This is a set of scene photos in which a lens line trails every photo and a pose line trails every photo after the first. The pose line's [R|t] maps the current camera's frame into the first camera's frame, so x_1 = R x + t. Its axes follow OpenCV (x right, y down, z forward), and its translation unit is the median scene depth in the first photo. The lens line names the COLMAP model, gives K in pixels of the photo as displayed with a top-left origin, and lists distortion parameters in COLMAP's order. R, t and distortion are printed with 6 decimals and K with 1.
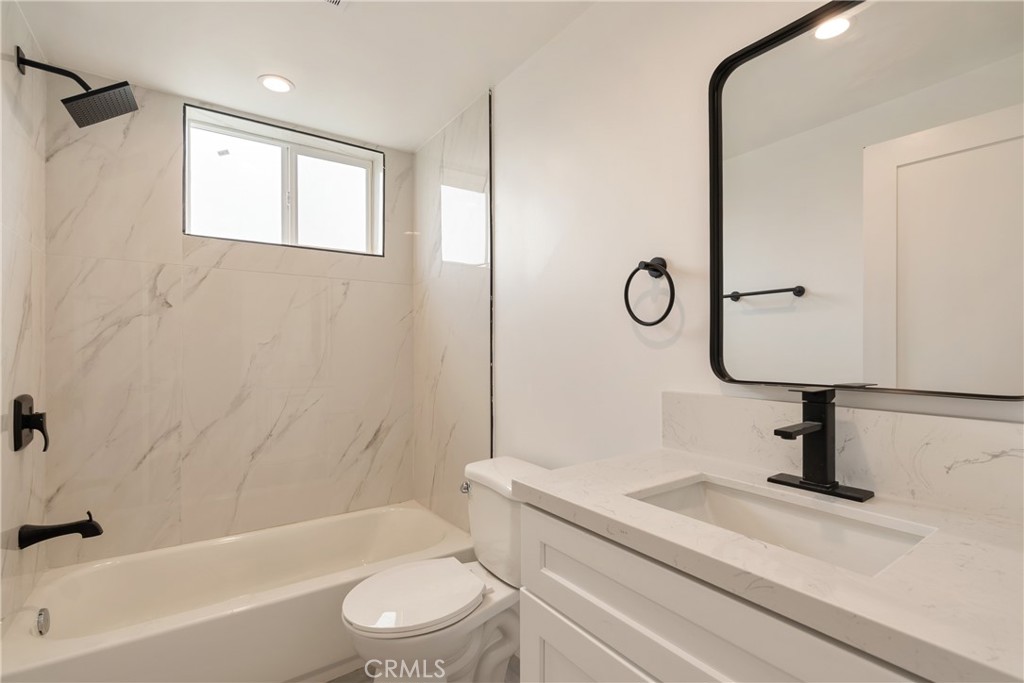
lens RADIAL K [[473.9, 0, 511.4], [0, 473.9, 324.6], [0, 0, 1]] dist [-0.007000, 0.004558]
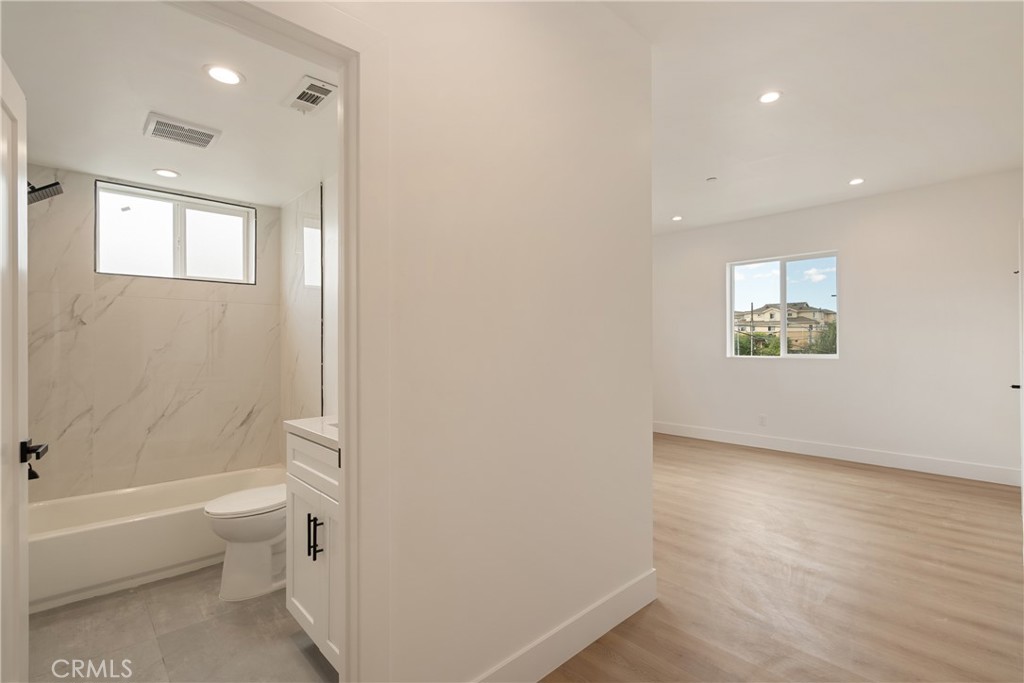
lens RADIAL K [[473.9, 0, 508.6], [0, 473.9, 319.8], [0, 0, 1]] dist [-0.007000, 0.004558]
pose [[0.989237, 0.006182, 0.146194, 0.298193], [-0.006981, 0.999963, 0.004954, -0.063211], [-0.146158, -0.005922, 0.989243, -0.534673]]
